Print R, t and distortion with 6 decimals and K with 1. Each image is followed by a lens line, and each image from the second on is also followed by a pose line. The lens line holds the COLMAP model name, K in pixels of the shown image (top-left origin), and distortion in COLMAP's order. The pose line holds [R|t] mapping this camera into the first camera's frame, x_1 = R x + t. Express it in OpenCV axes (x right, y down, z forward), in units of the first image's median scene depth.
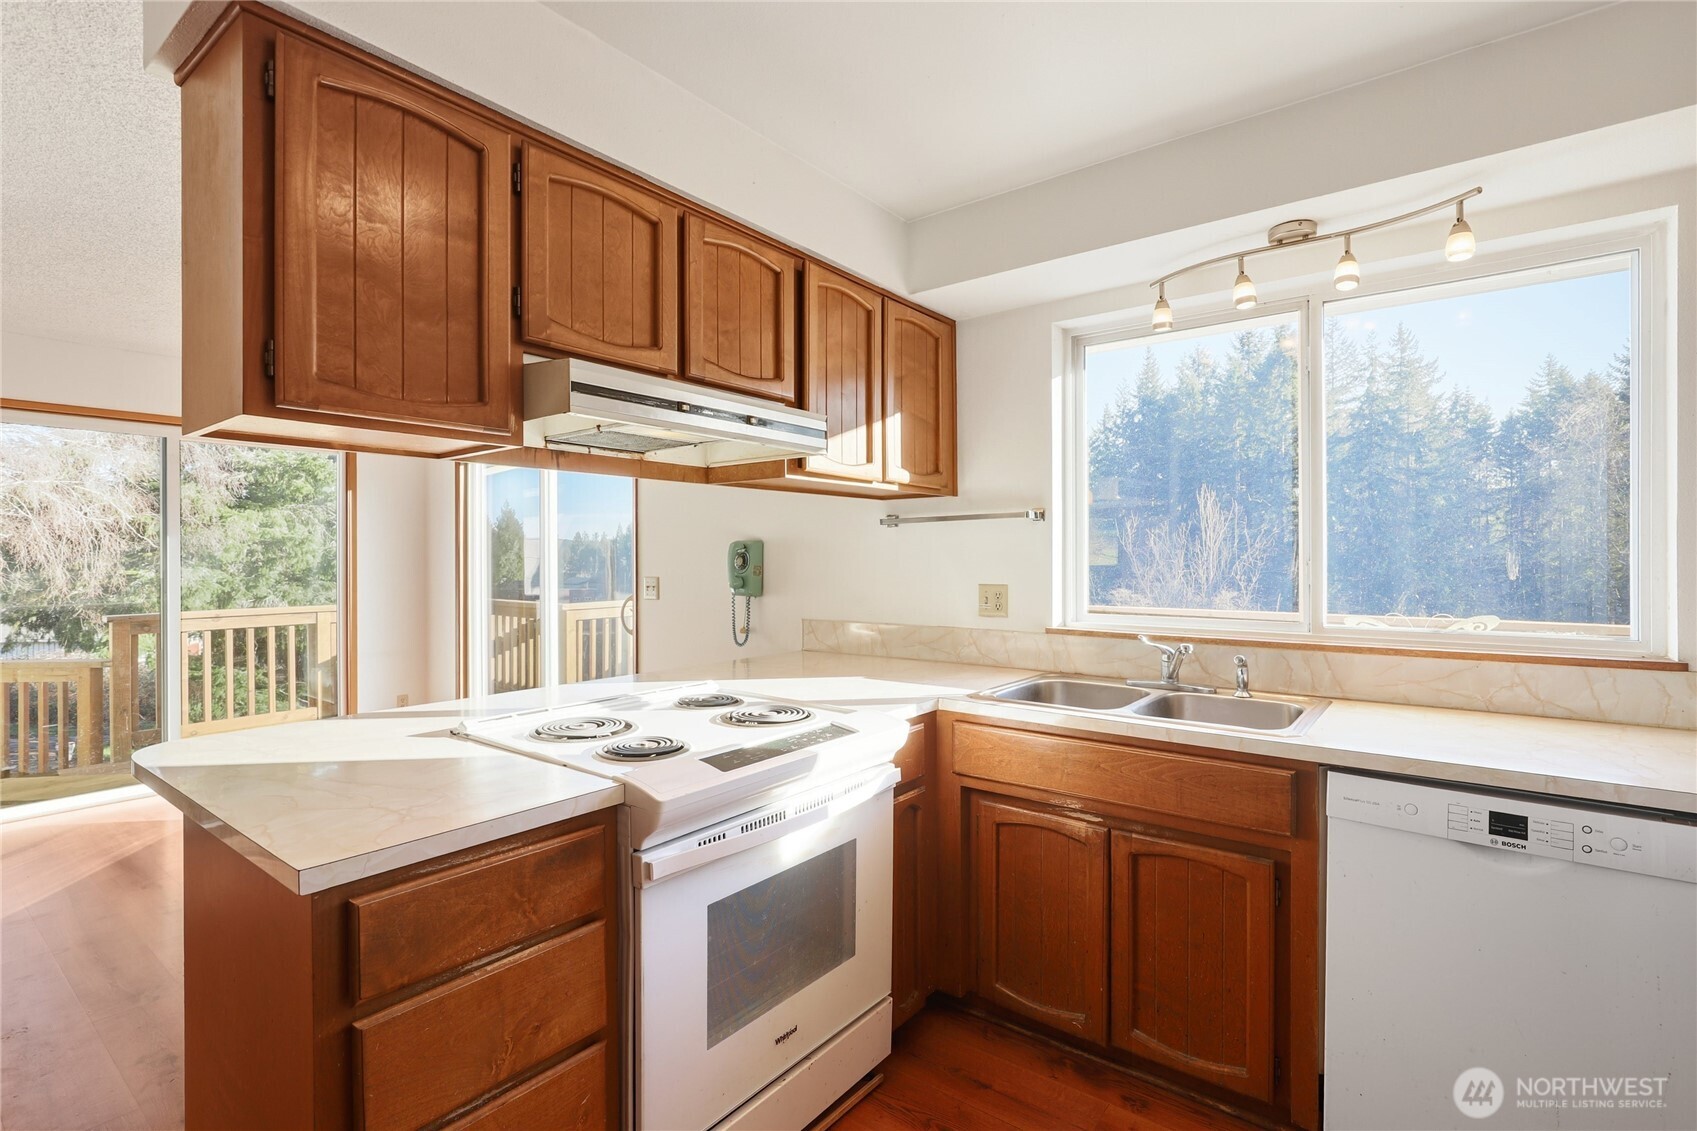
lens RADIAL K [[781.6, 0, 843.6], [0, 781.6, 562.4], [0, 0, 1]] dist [-0.029752, 0.003590]
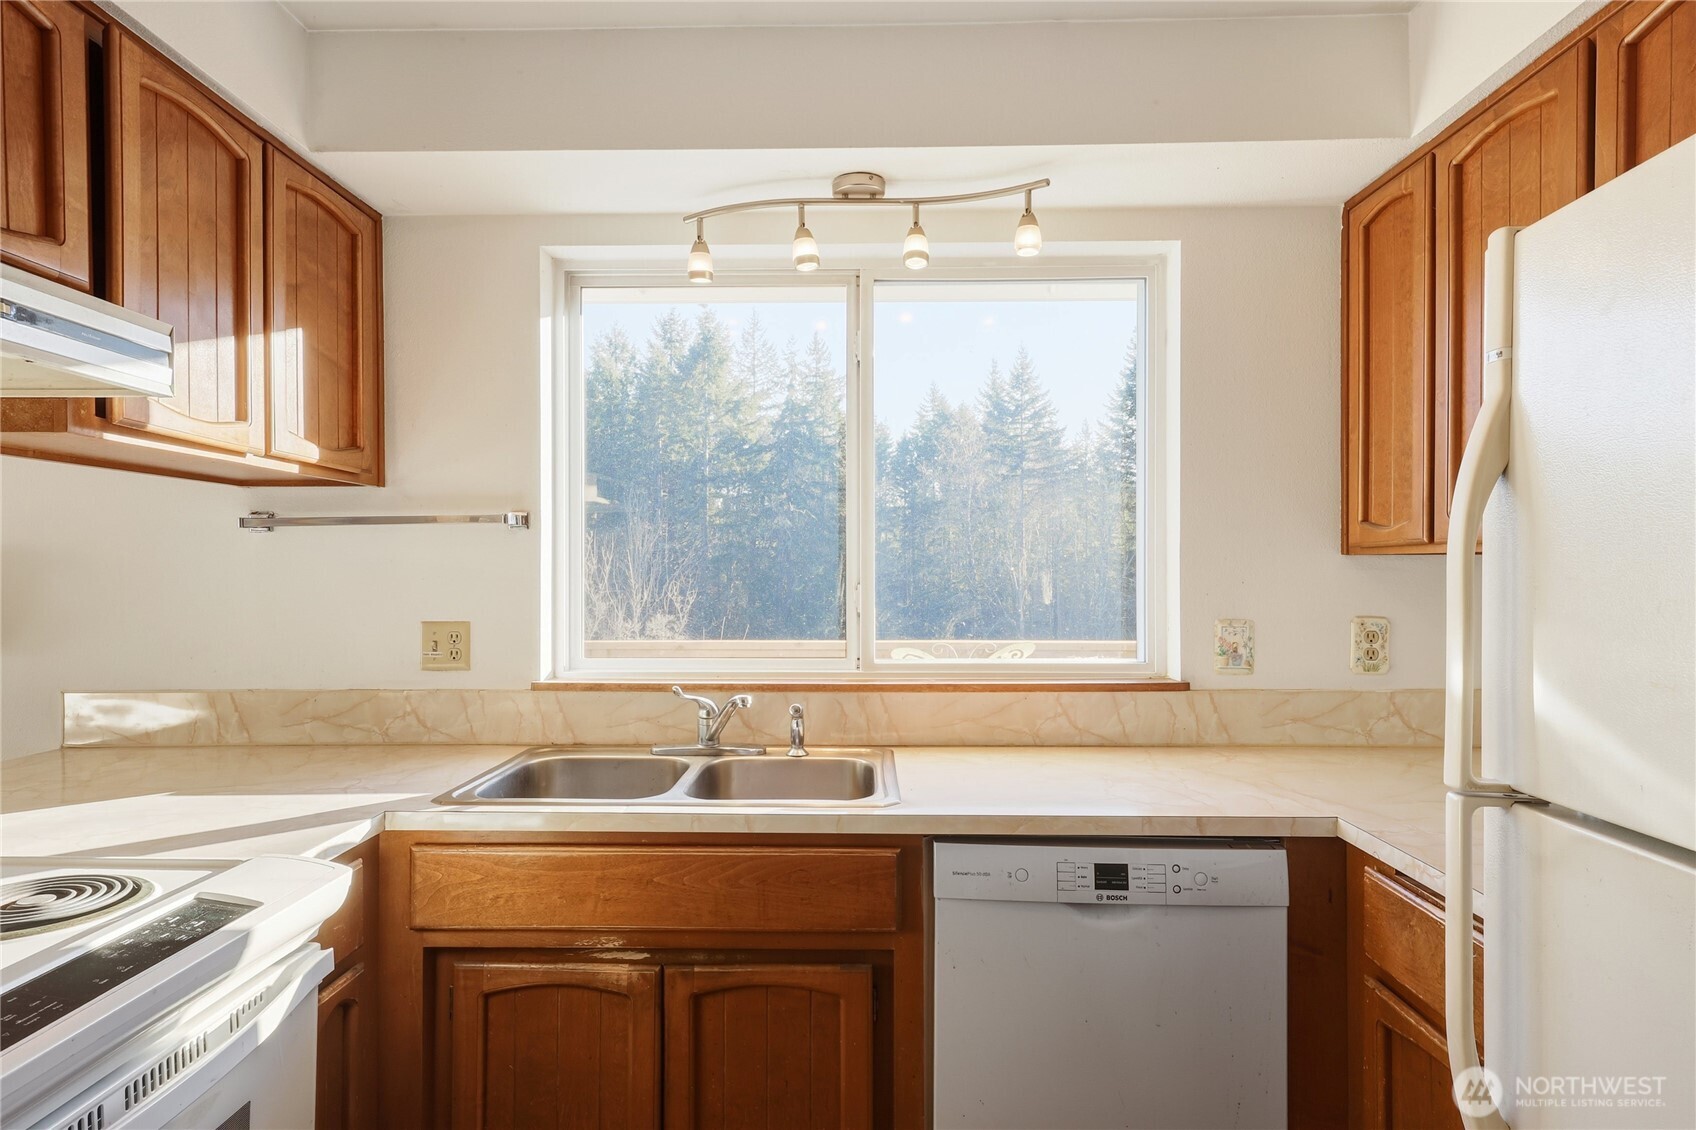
lens RADIAL K [[978.9, 0, 838.4], [0, 978.9, 571.4], [0, 0, 1]] dist [0.007561, 0.003152]
pose [[0.794501, 0.000898, 0.607262, -0.065567], [0.004937, 0.999956, -0.007938, -0.008476], [-0.607243, 0.009305, 0.794462, 0.169244]]
